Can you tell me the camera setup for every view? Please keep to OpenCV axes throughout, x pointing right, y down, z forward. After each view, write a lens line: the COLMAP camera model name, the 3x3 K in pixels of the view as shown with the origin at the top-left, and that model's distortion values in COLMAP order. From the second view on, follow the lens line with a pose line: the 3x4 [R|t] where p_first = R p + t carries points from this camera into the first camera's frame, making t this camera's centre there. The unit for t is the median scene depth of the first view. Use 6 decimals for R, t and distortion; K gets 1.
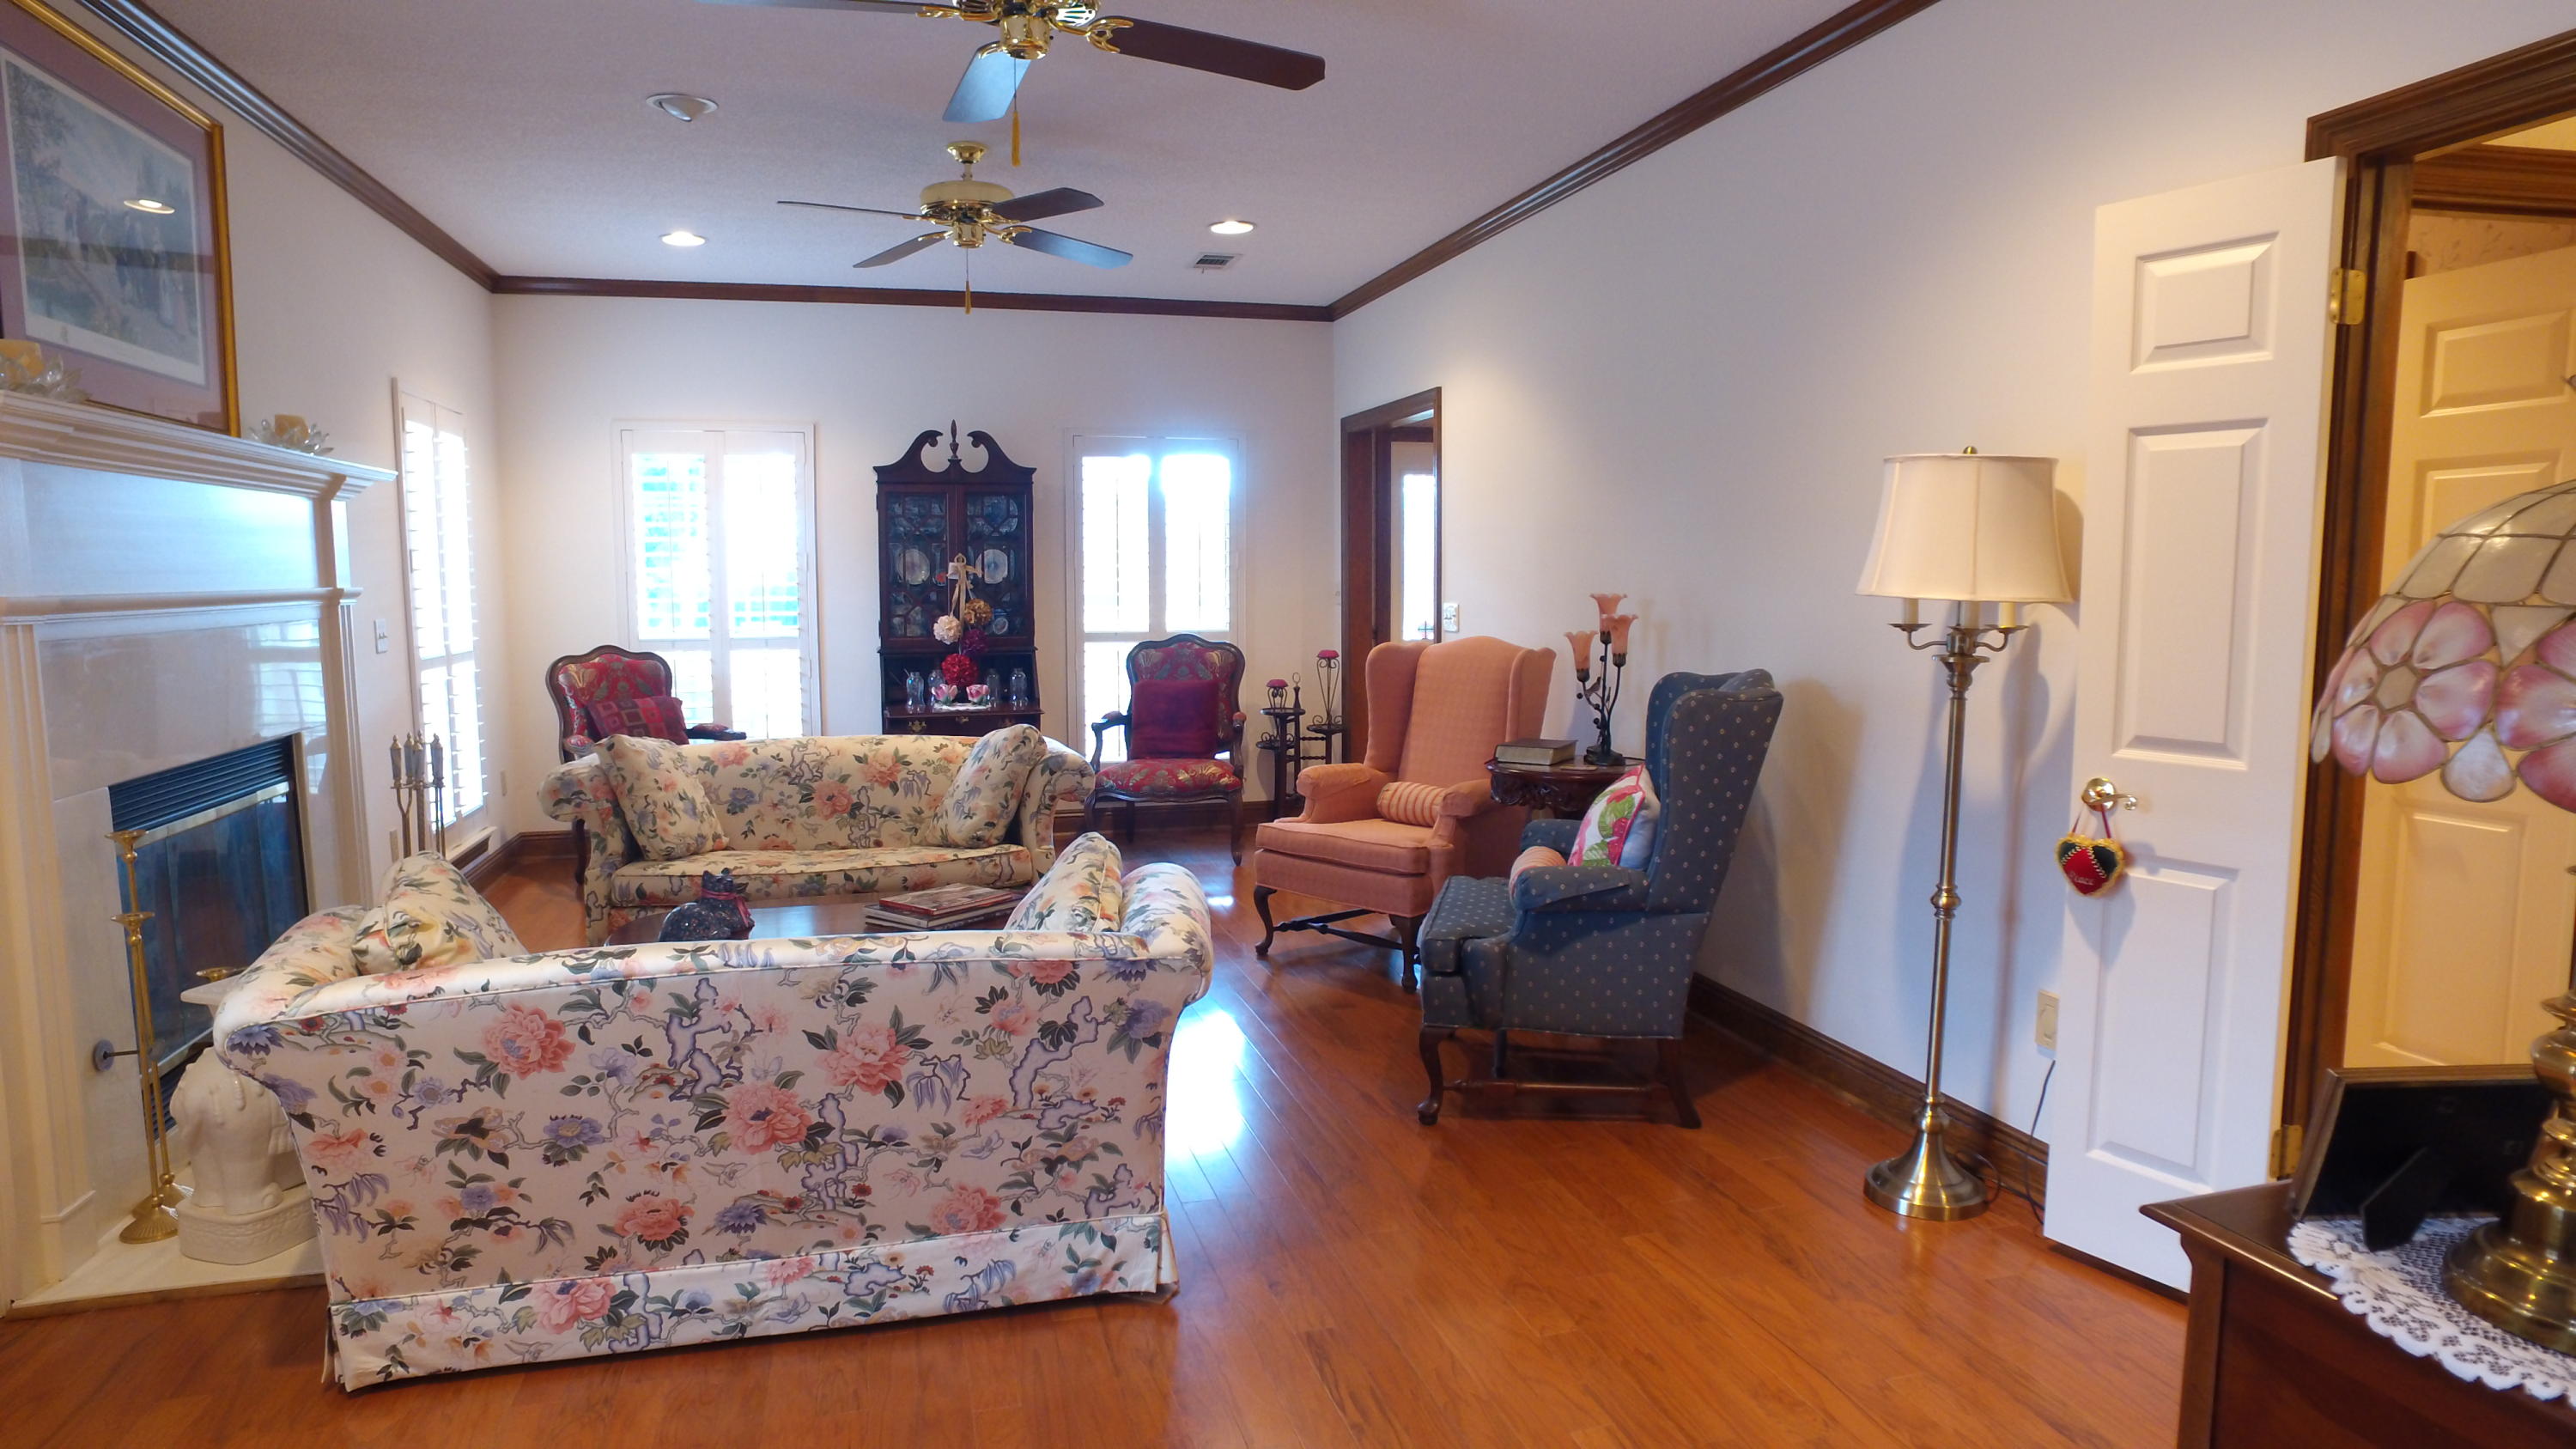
lens RADIAL K [[1492.1, 0, 1289.7], [0, 1492.1, 735.5], [0, 0, 1]] dist [-0.121285, 0.087393]
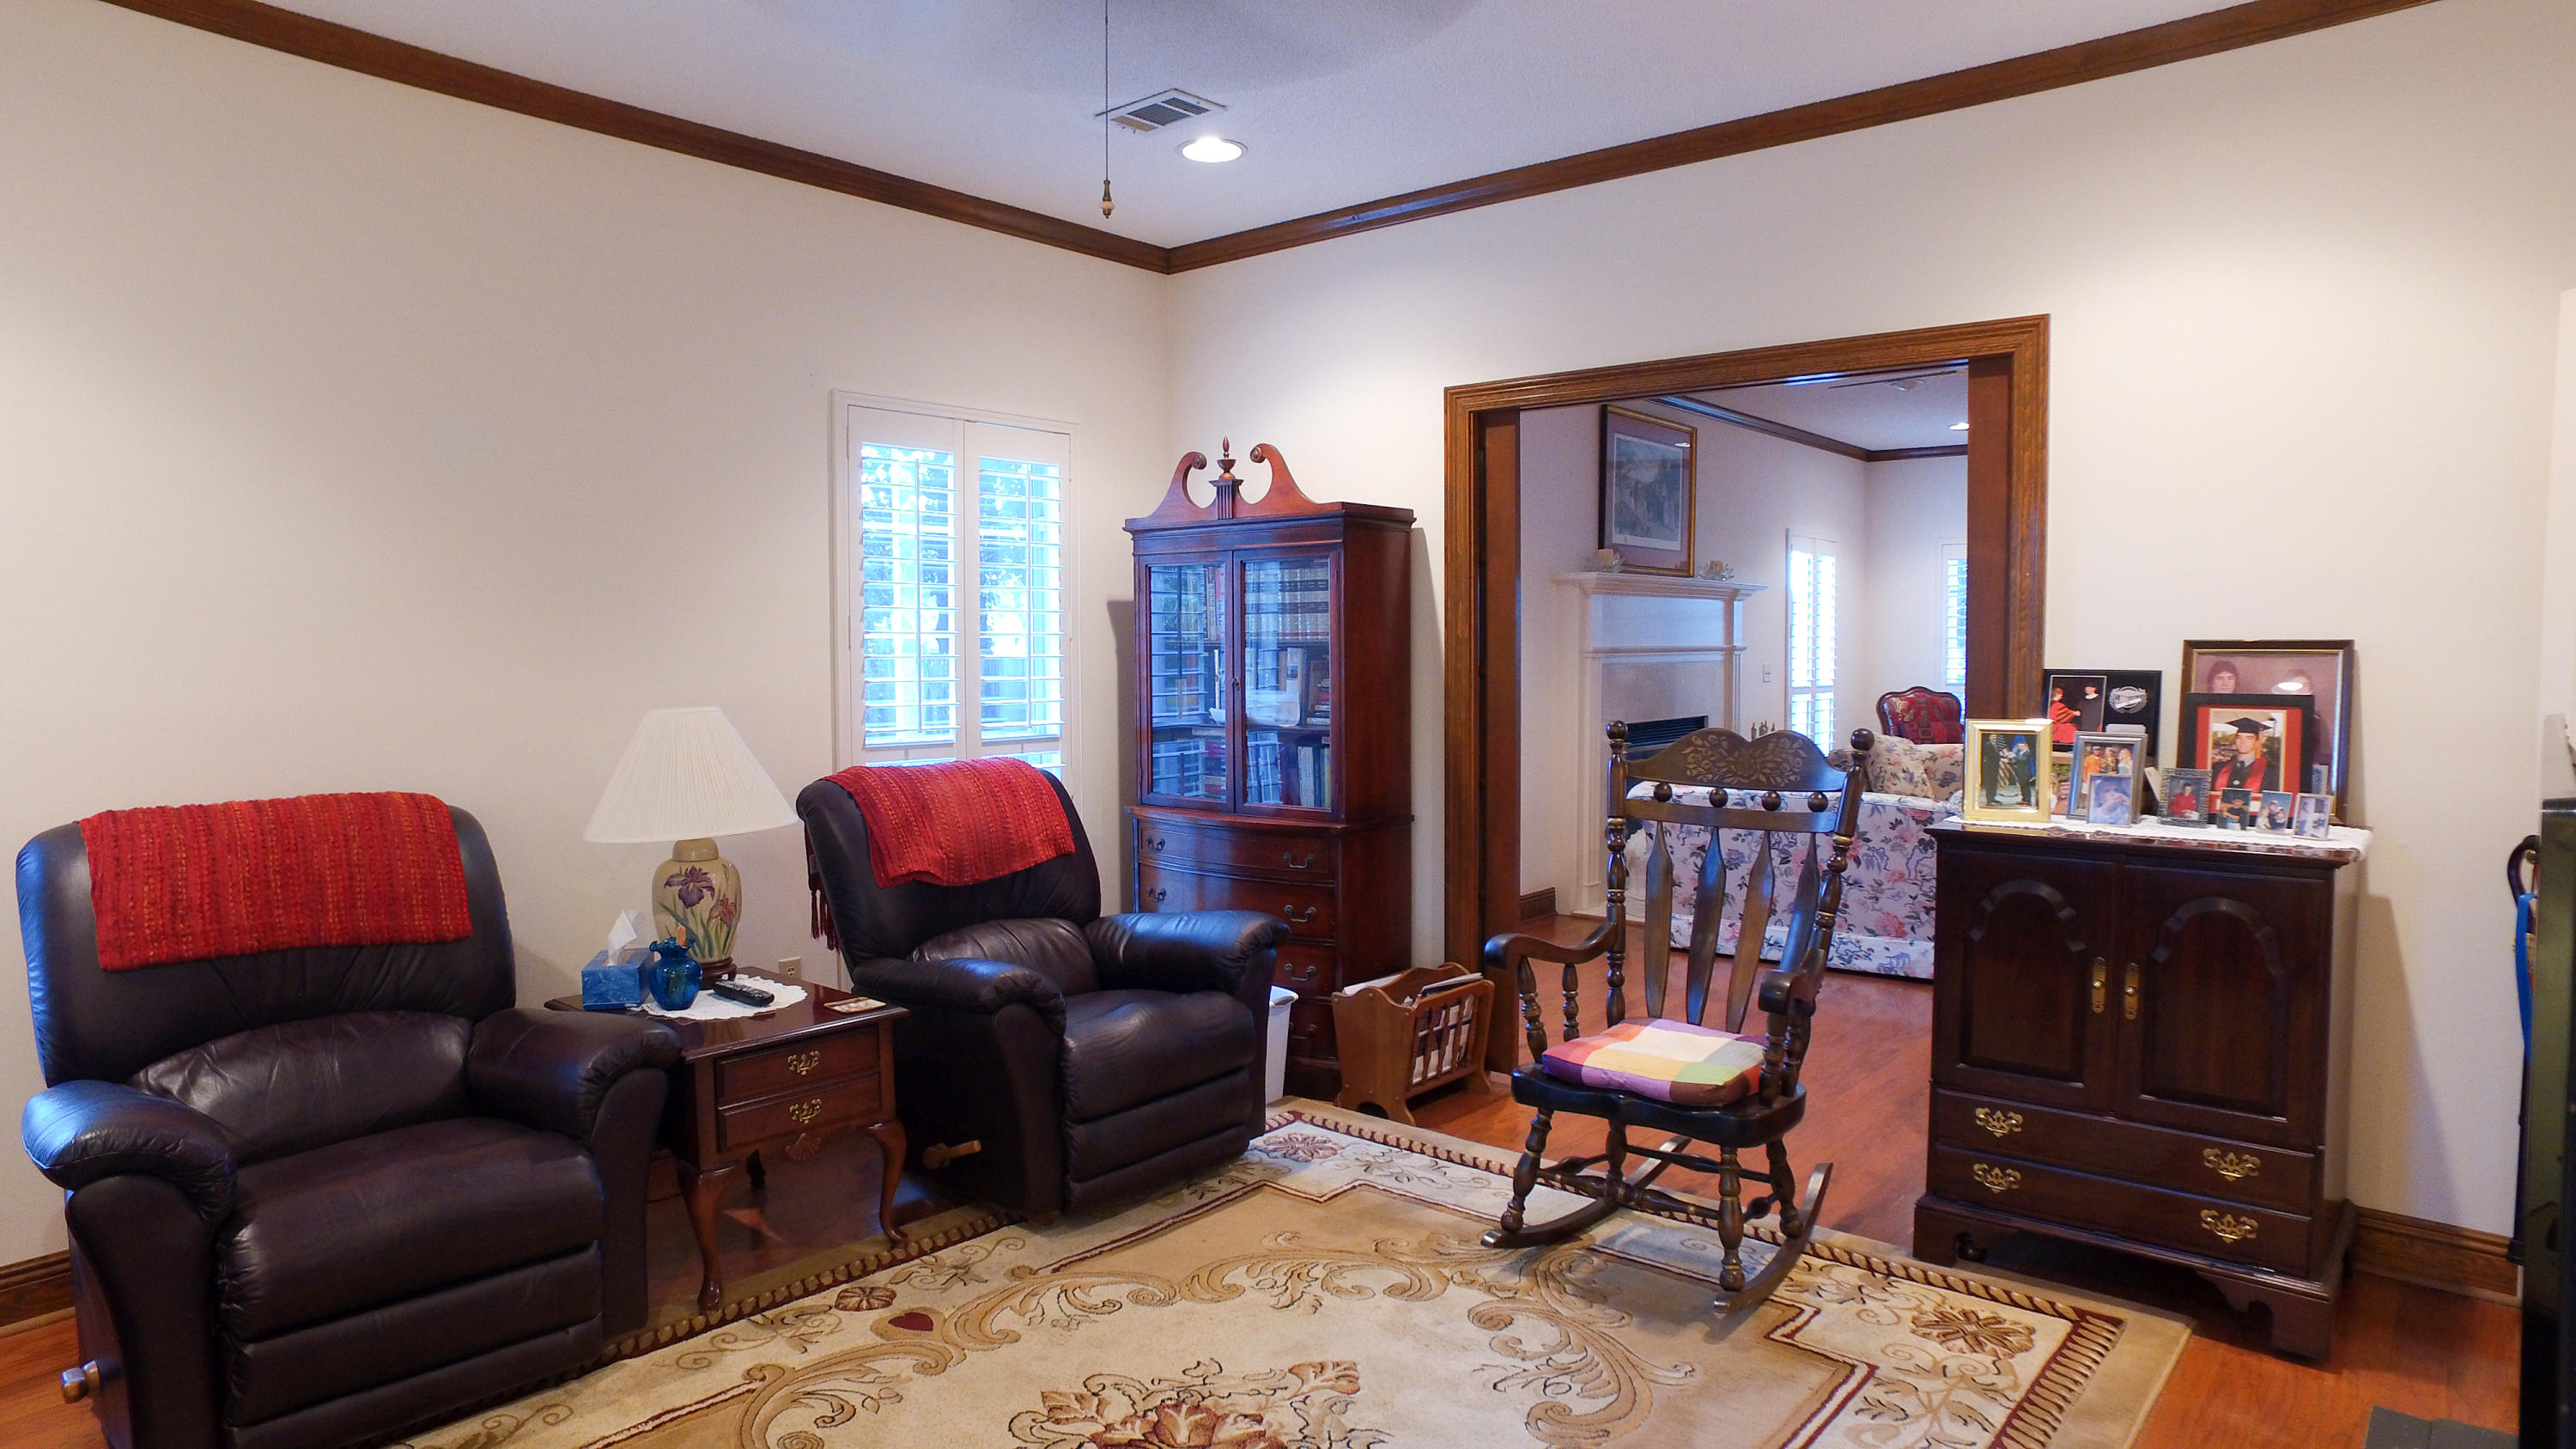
lens RADIAL K [[1492.1, 0, 1289.7], [0, 1492.1, 735.5], [0, 0, 1]] dist [-0.121285, 0.087393]
pose [[0.561971, 0.053112, -0.825450, 0.769801], [-0.090387, 0.995903, 0.002544, 0.080676], [0.822204, 0.073181, 0.564470, -0.725366]]
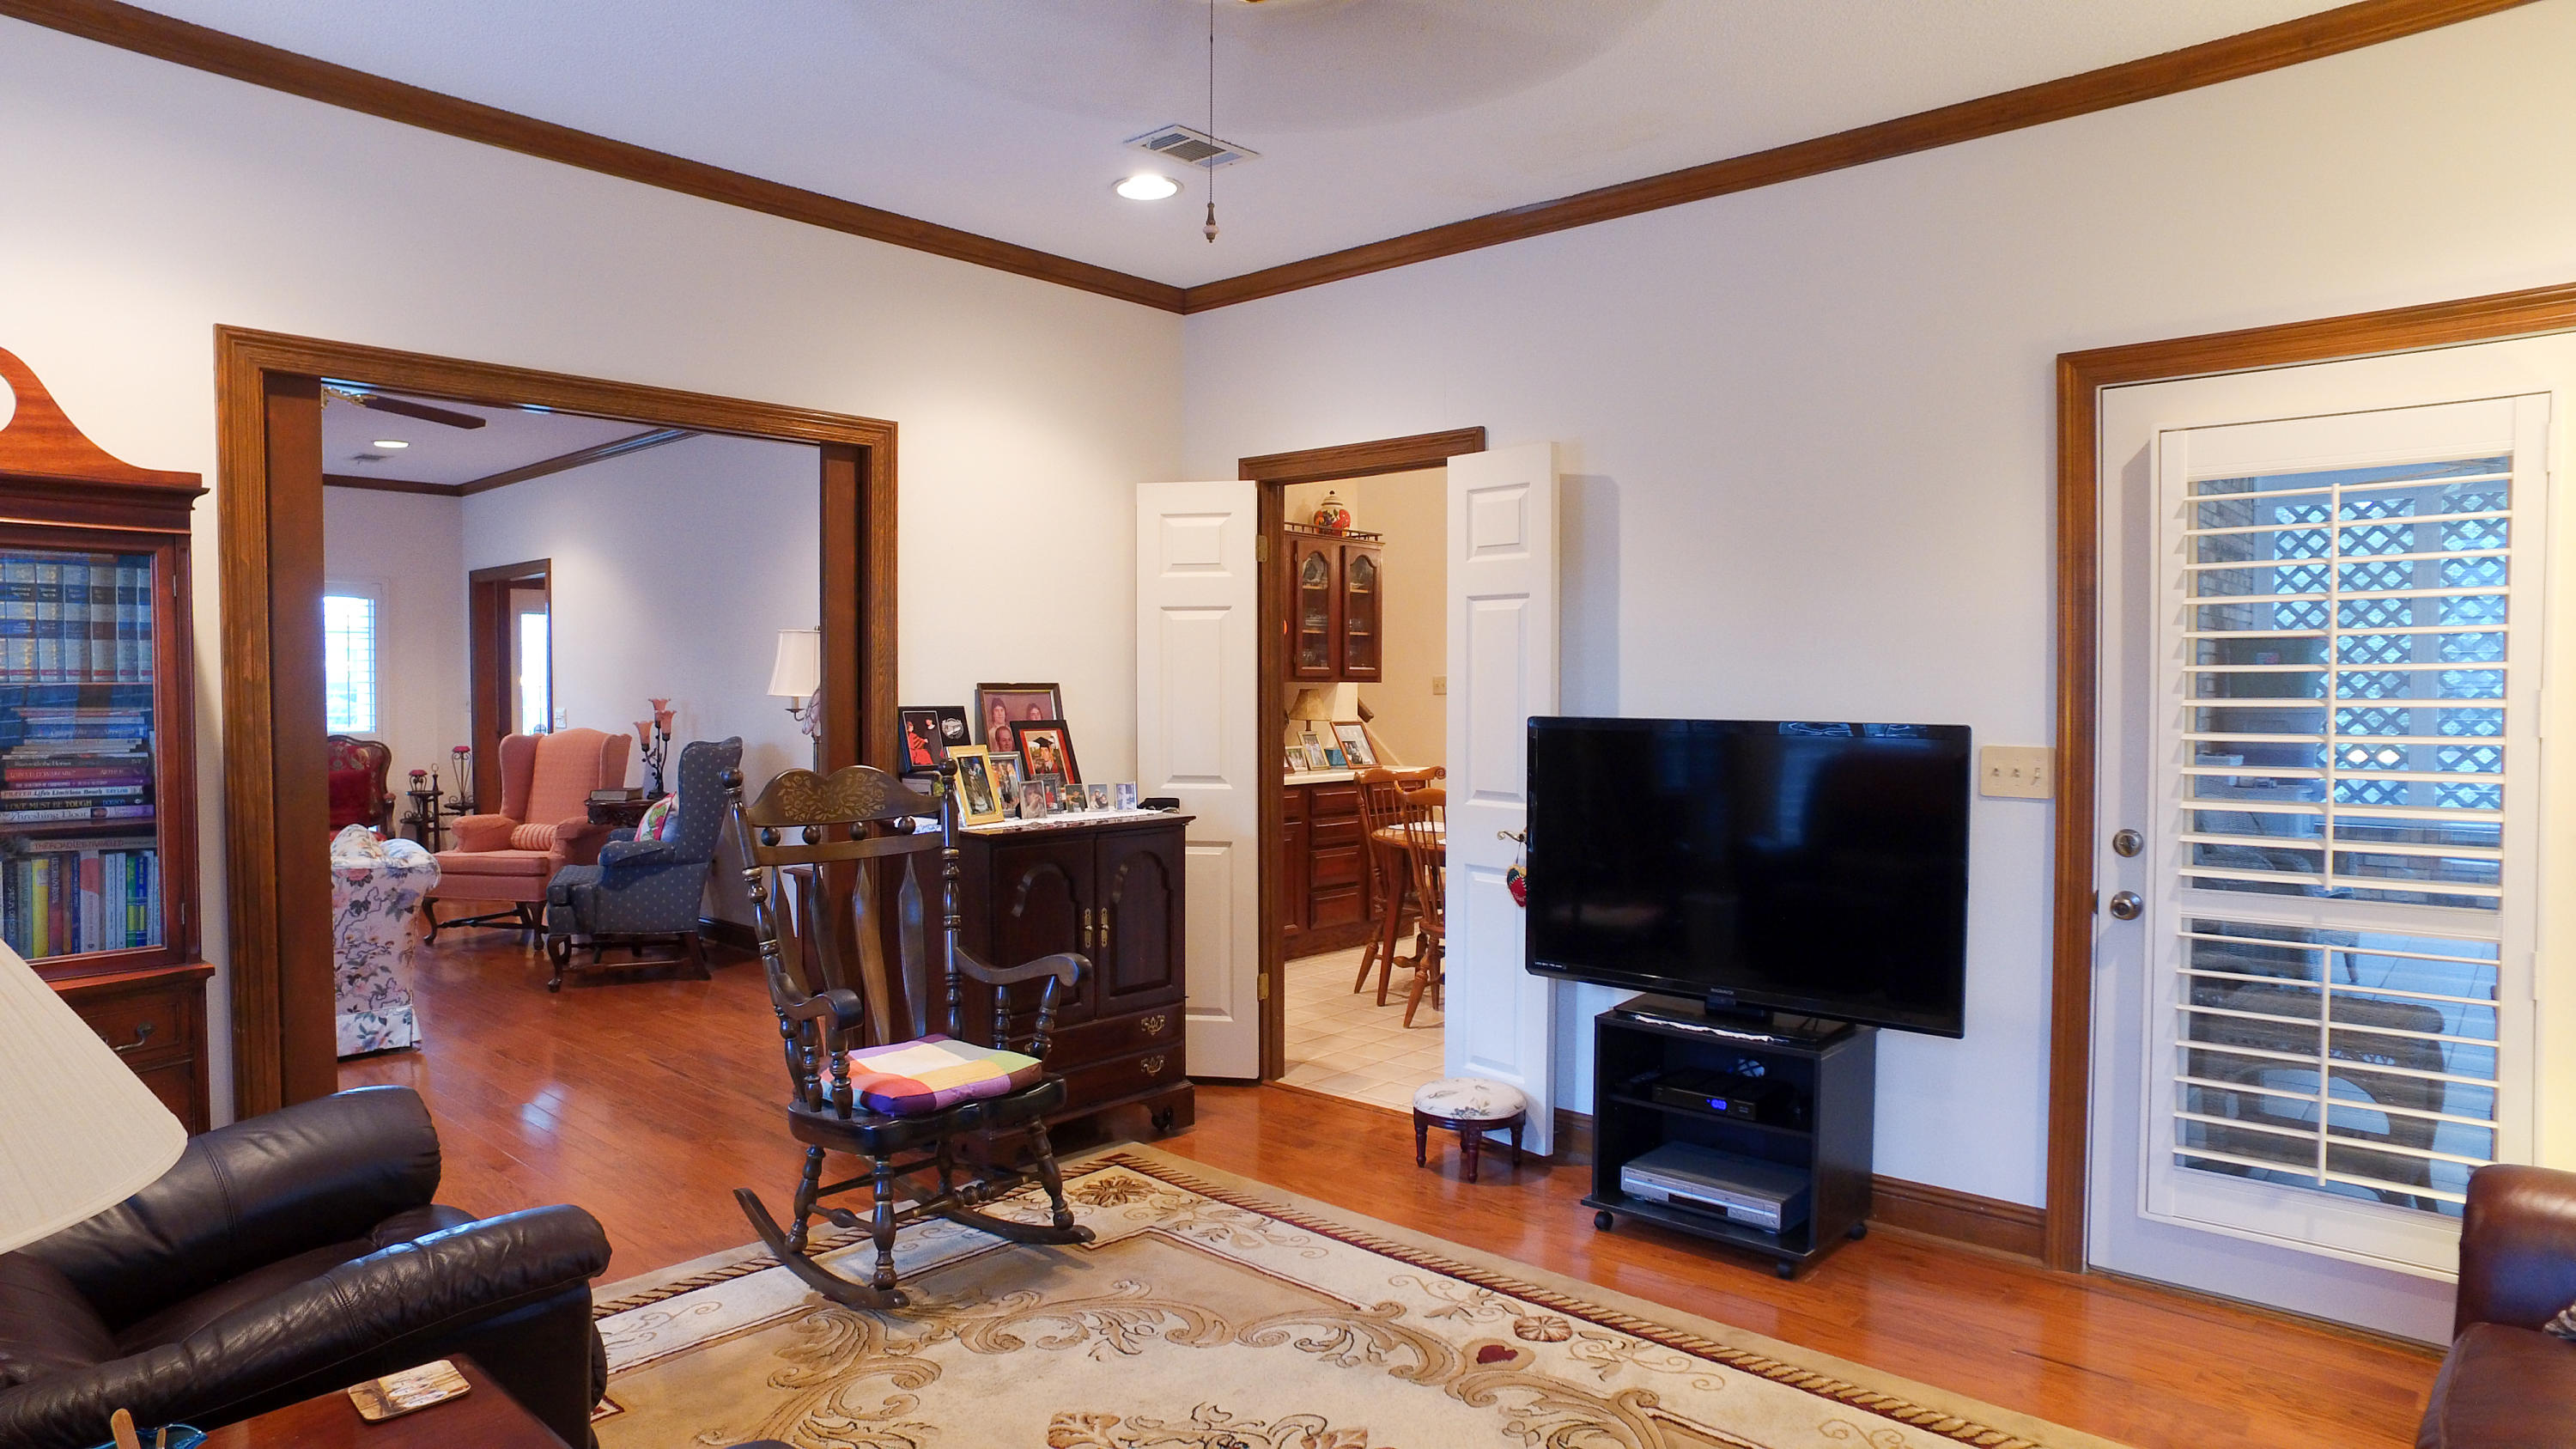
lens RADIAL K [[1492.1, 0, 1289.7], [0, 1492.1, 735.5], [0, 0, 1]] dist [-0.121285, 0.087393]
pose [[0.841504, -0.014334, 0.540061, -0.099341], [0.056378, 0.996520, -0.061398, 0.109527], [-0.537302, 0.082114, 0.839383, -0.957917]]
